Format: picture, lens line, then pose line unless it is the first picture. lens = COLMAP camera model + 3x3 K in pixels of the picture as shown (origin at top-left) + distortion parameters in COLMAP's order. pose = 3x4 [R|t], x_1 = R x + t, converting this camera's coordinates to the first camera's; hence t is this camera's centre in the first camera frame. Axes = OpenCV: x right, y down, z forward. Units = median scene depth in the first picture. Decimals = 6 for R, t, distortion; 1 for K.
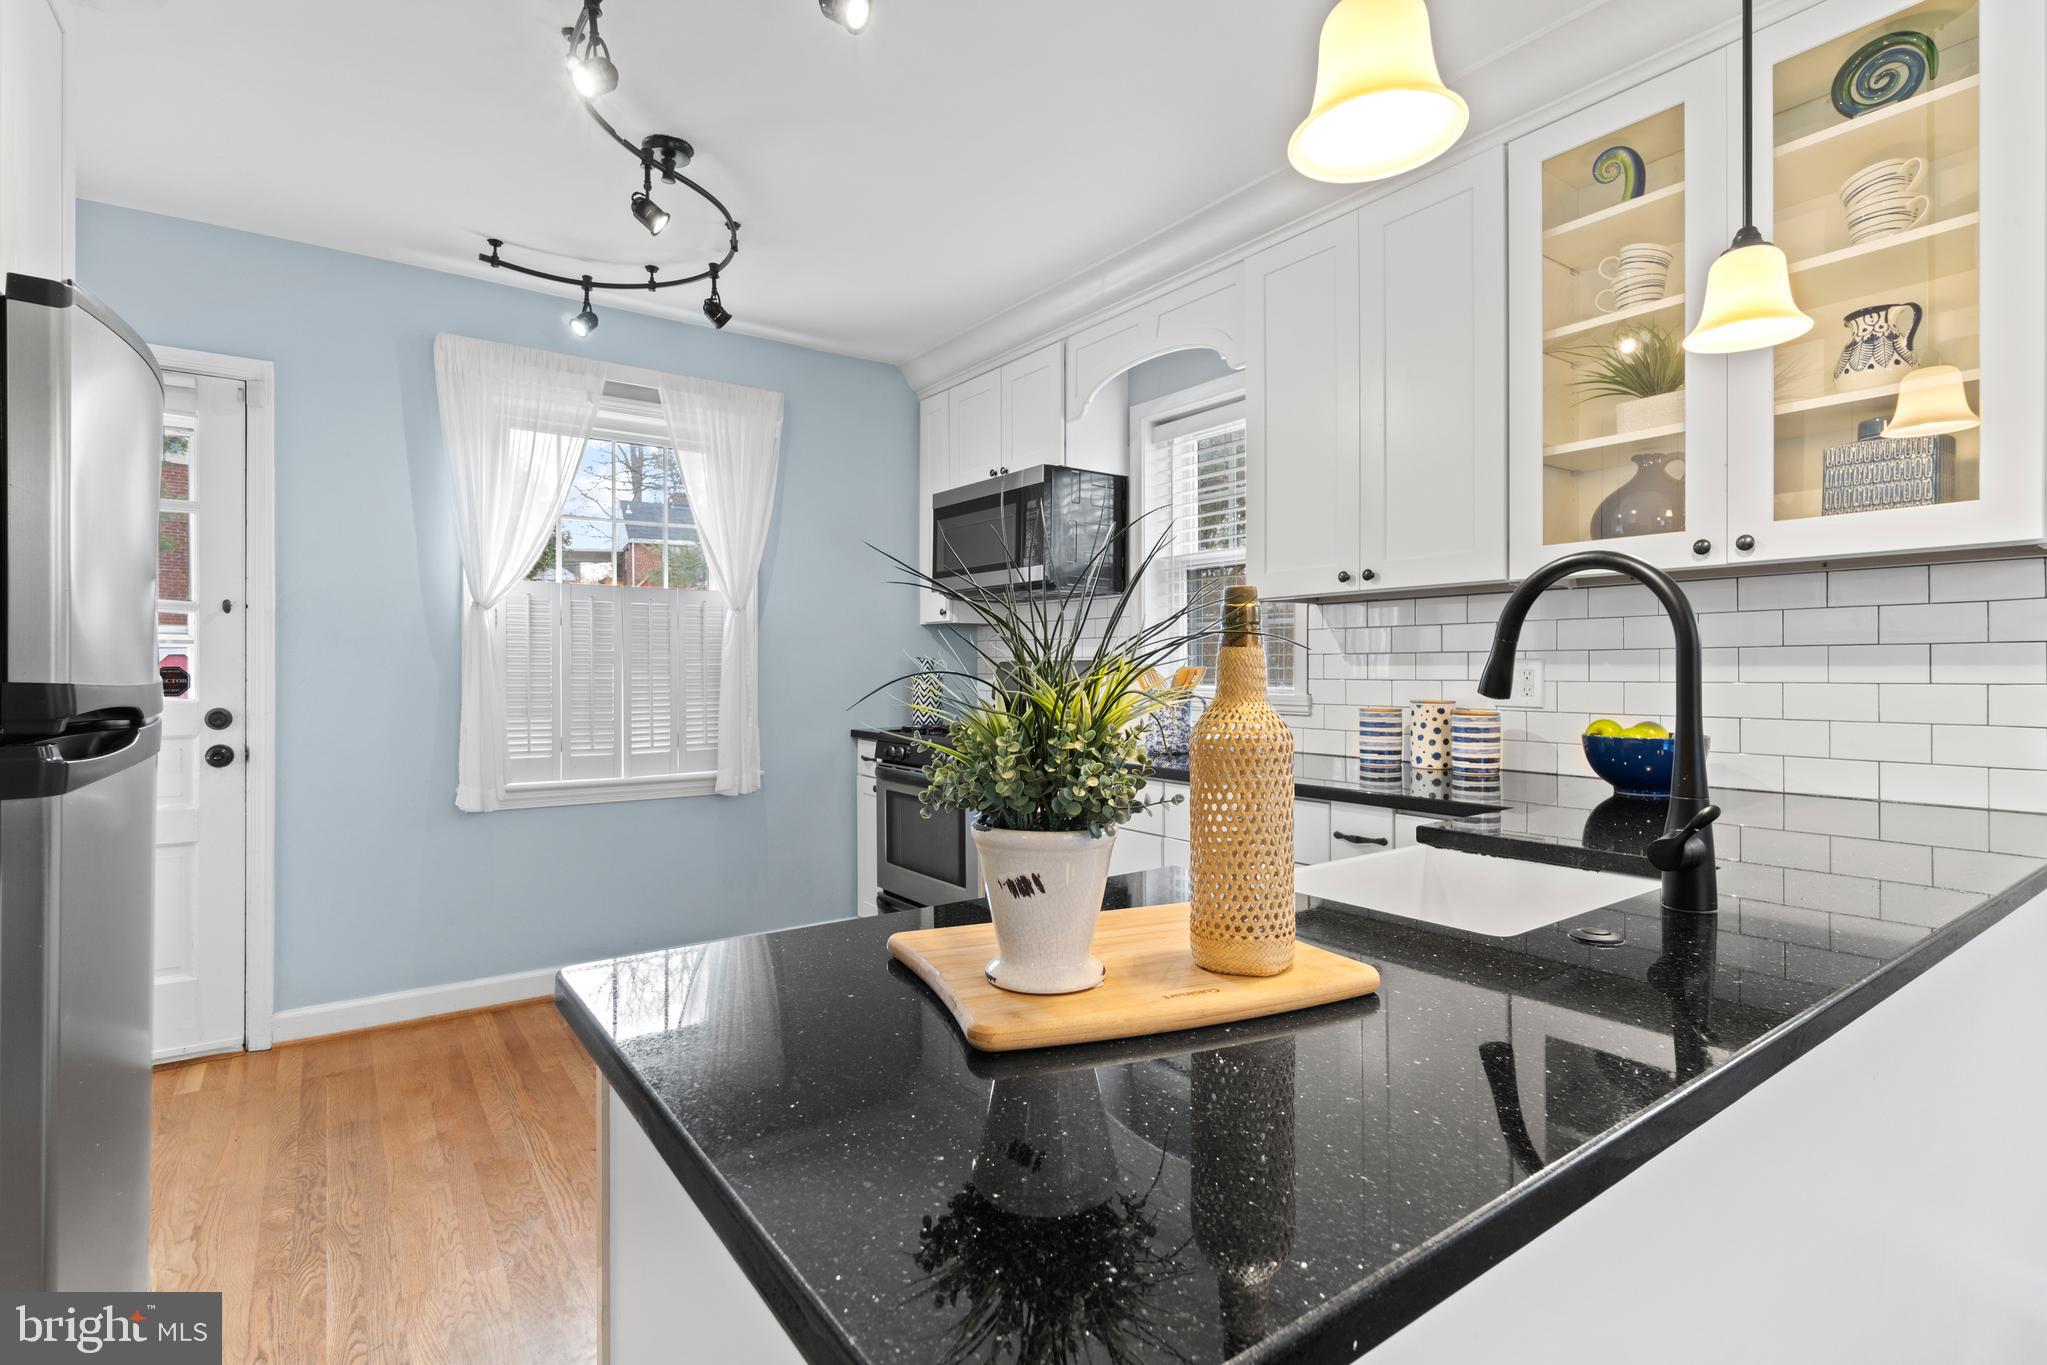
lens RADIAL K [[964.7, 0, 1023.5], [0, 964.7, 682.5], [0, 0, 1]] dist [0.000043, 0.000005]
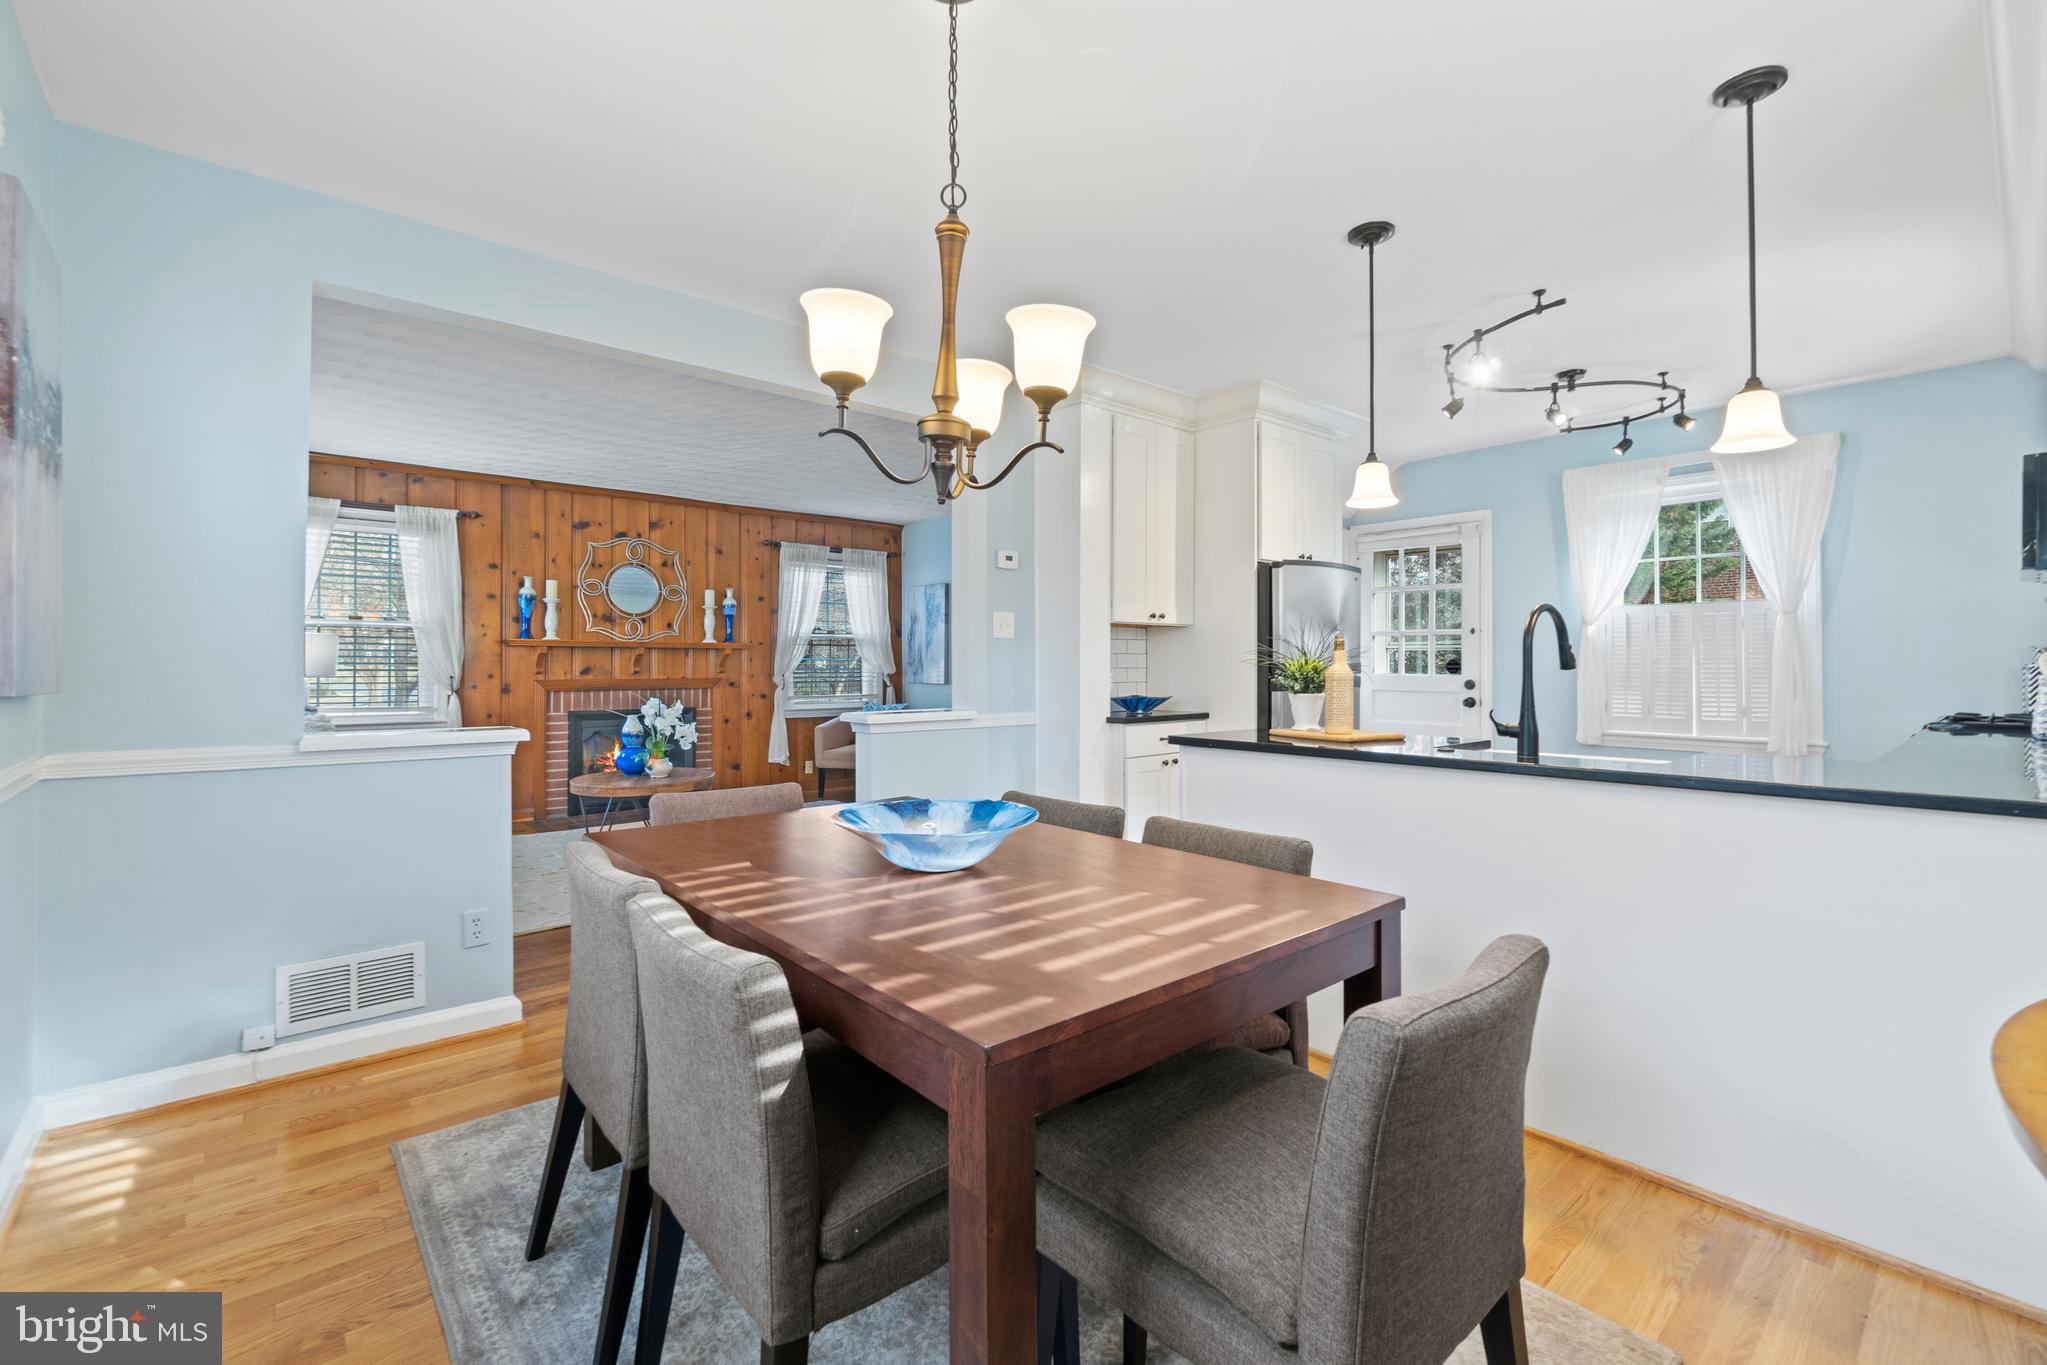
lens RADIAL K [[896.3, 0, 1023.5], [0, 896.3, 682.5], [0, 0, 1]] dist [0.002358, 0.000043]
pose [[0.099942, 0.019049, -0.994811, 0.951784], [-0.010971, 0.999777, 0.018042, 0.007835], [0.994933, 0.009111, 0.100129, -0.152506]]
